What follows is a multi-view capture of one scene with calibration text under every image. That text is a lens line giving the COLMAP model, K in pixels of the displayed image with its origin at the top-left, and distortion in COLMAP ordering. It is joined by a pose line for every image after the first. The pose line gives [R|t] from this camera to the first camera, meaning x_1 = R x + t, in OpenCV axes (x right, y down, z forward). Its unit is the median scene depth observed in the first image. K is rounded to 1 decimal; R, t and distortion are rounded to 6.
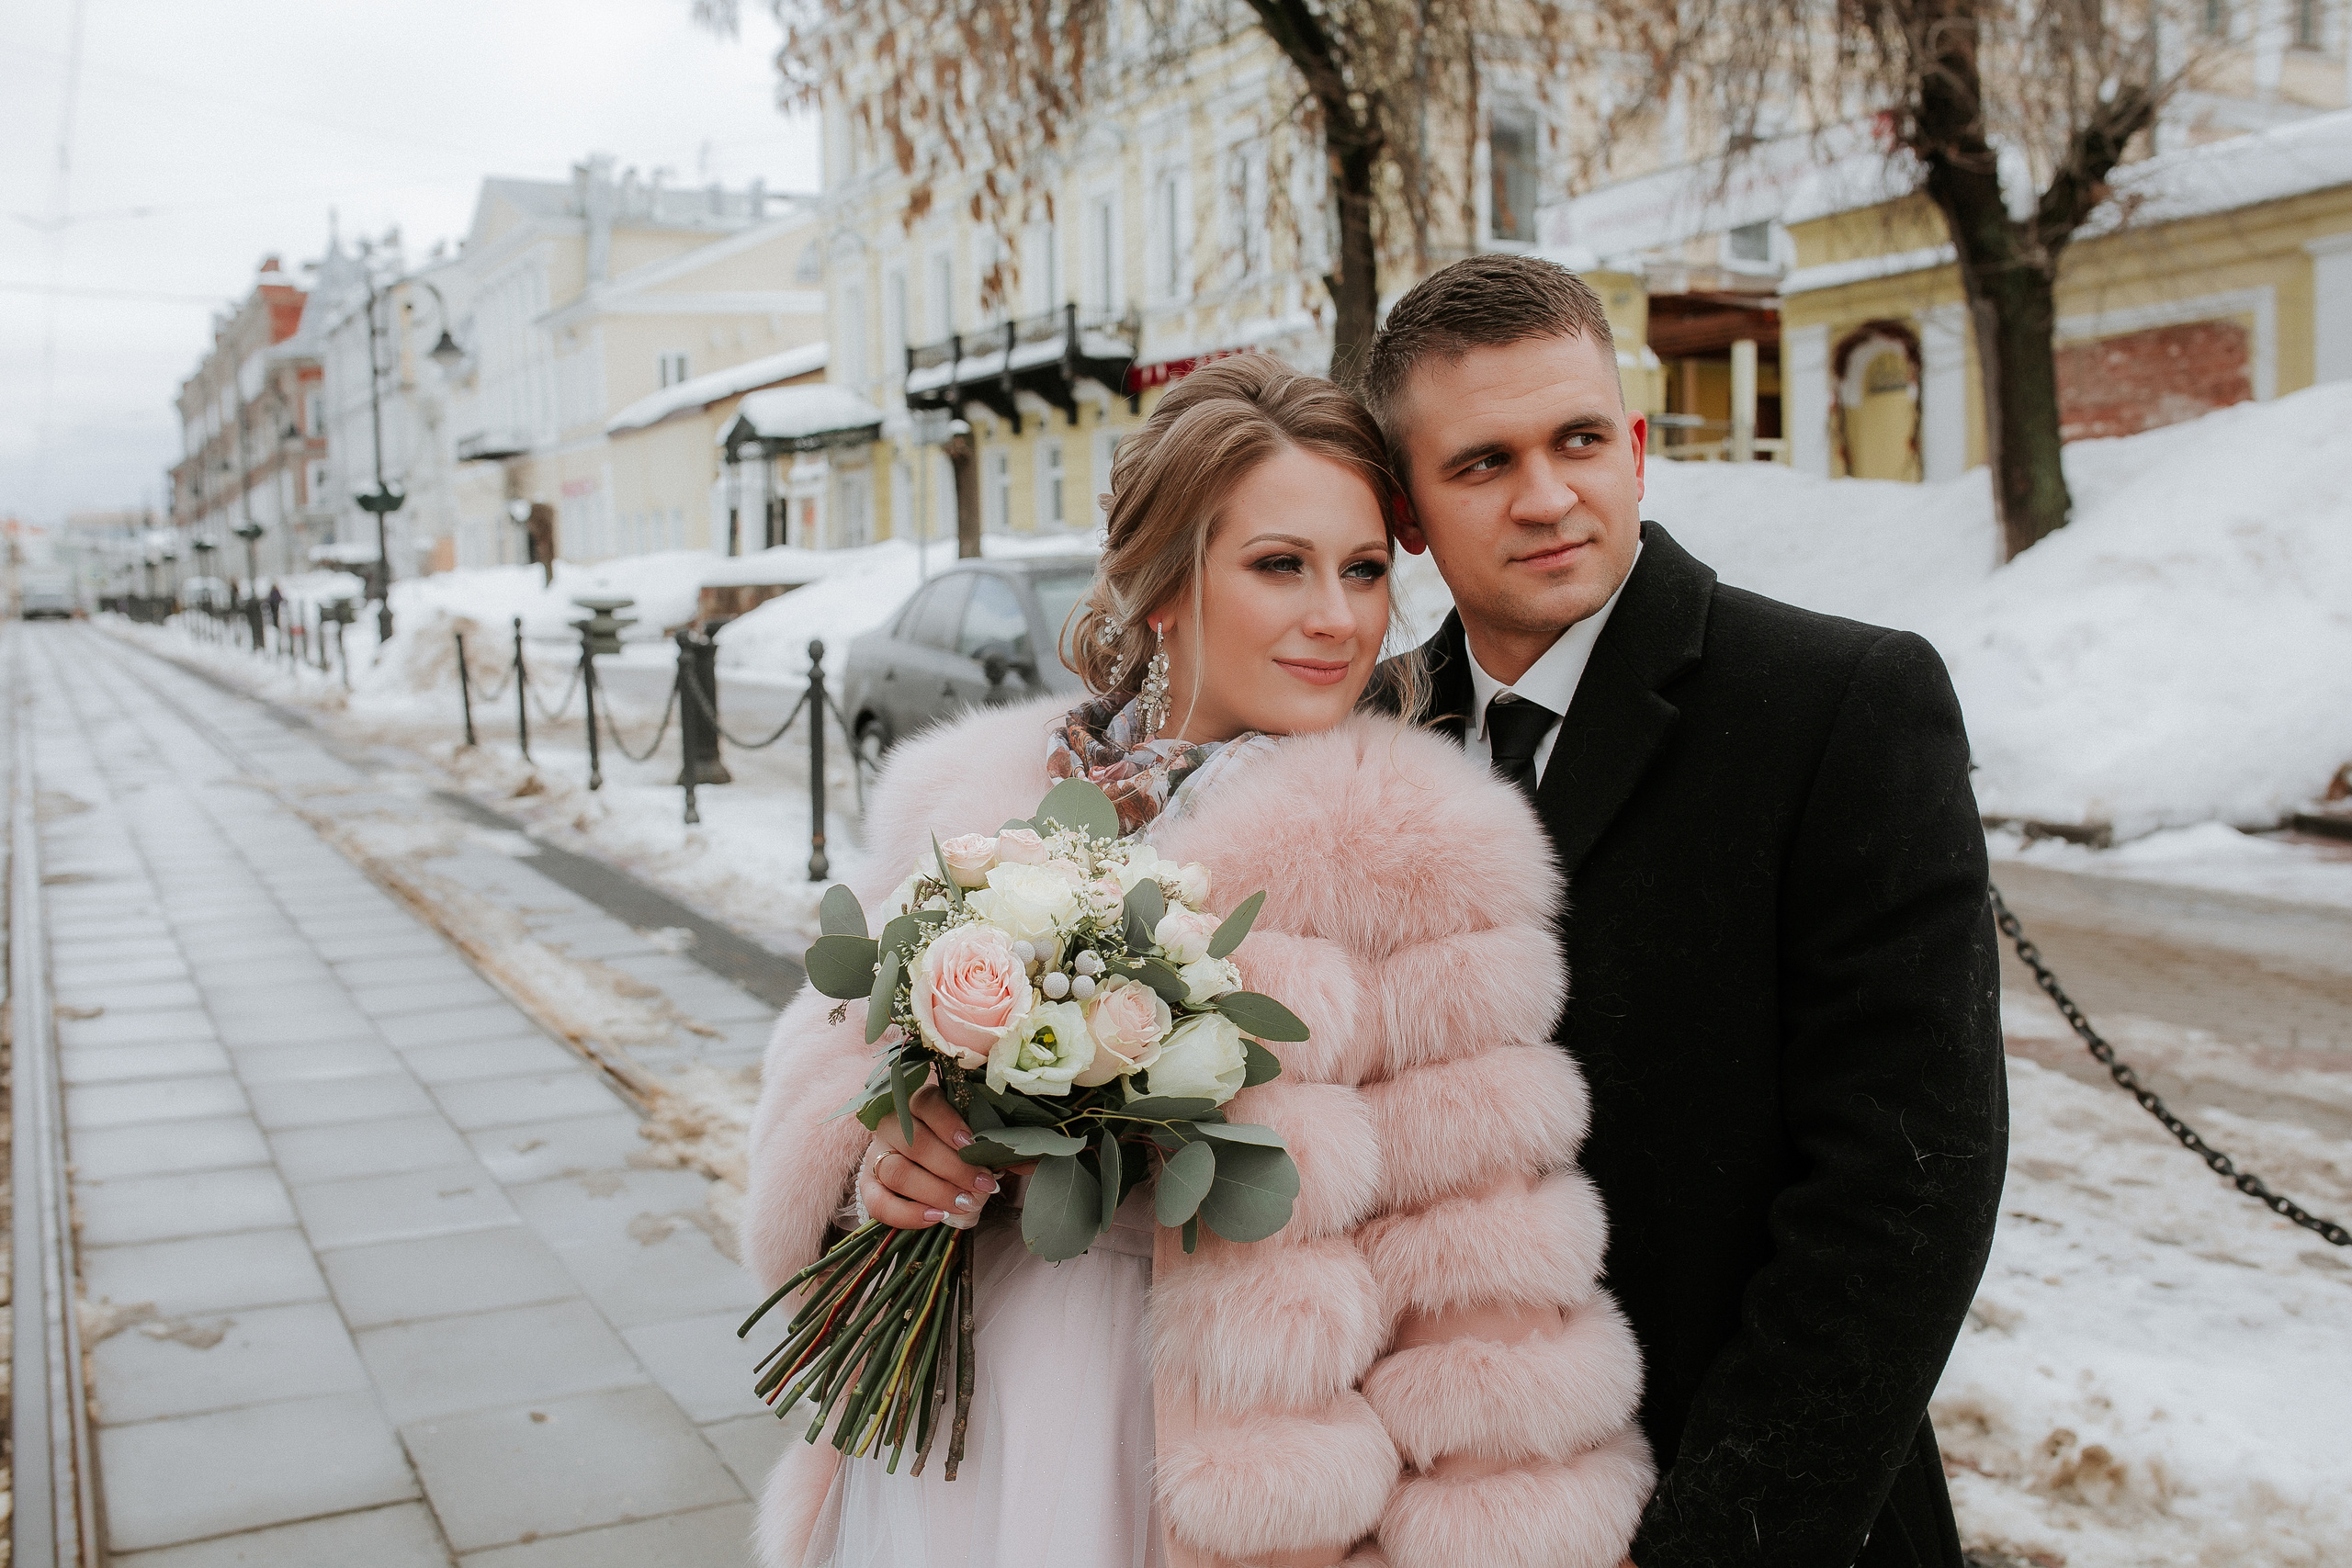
lens RADIAL K [[2268.5, 0, 1176.0], [0, 2268.5, 784.0], [0, 0, 1]] dist [-0.053147, 0.032468]
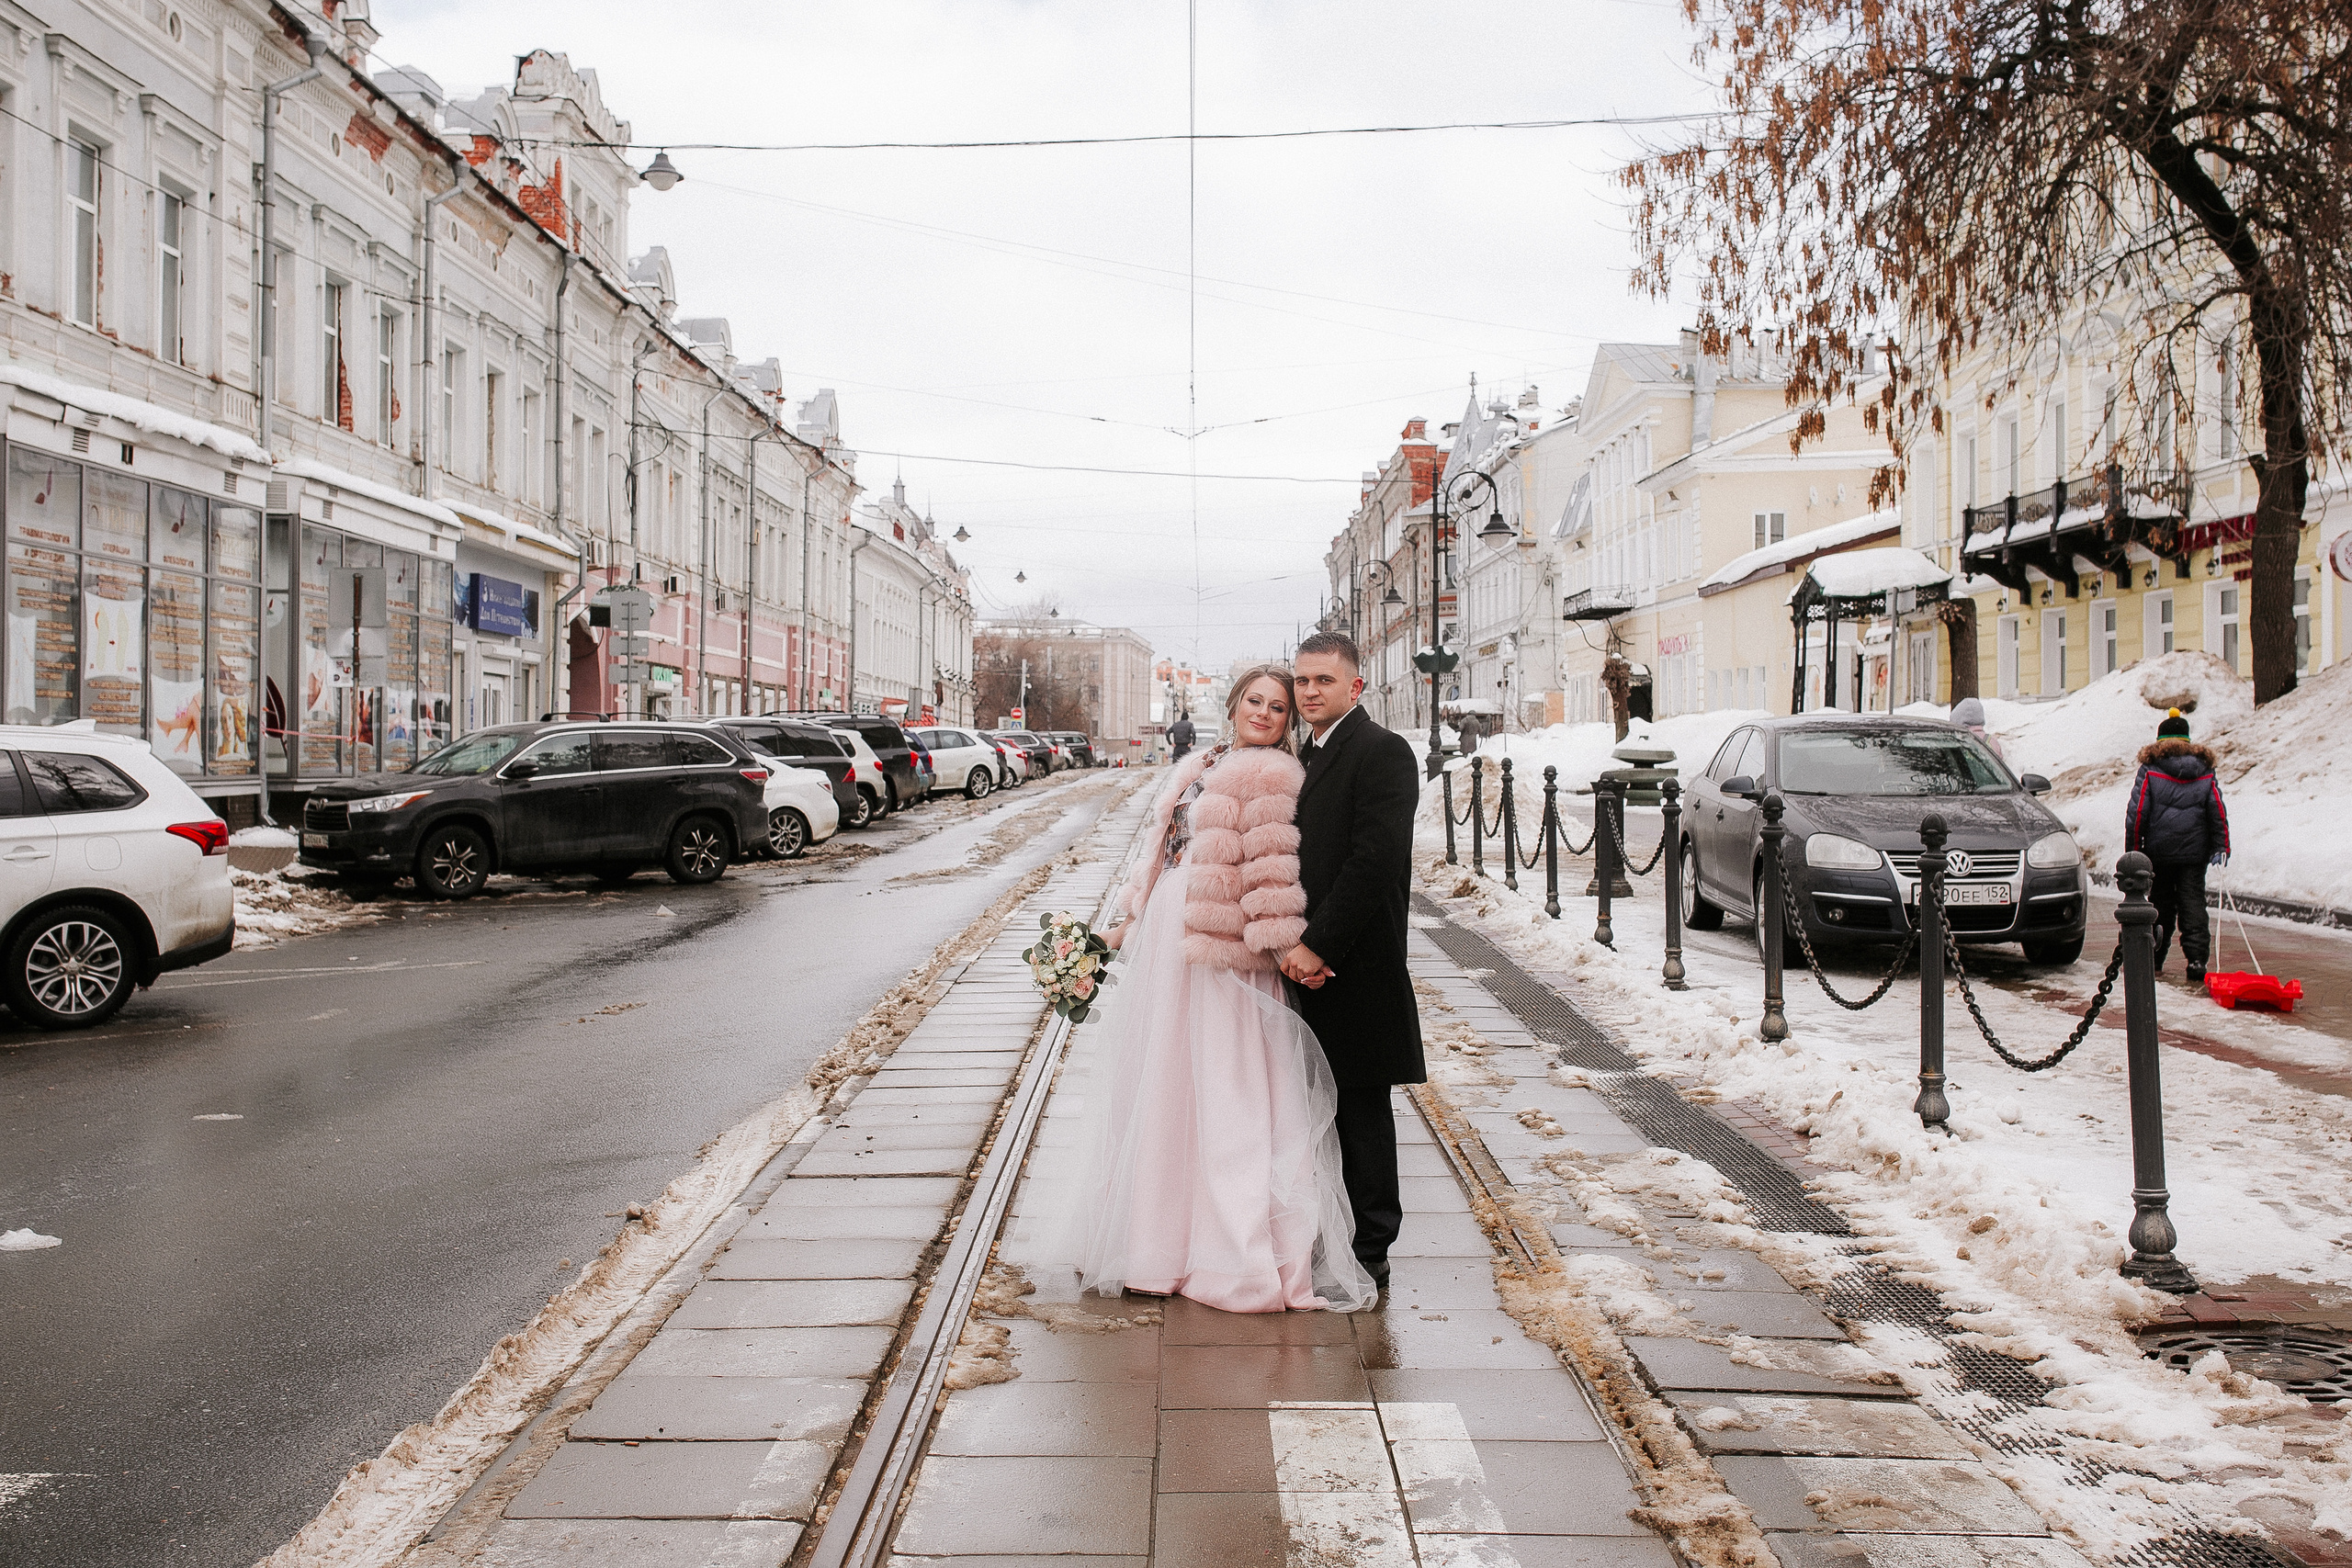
lens RADIAL K [[2364.0, 0, 1176.0], [0, 2364.0, 784.0], [0, 0, 1]] dist [0.001971, 0.014002]
pose [[0.888243, 0.027745, -0.458536, 0.058365], [-0.060020, 0.996627, -0.055963, 0.008774], [0.455437, 0.077230, 0.886912, -0.088192]]
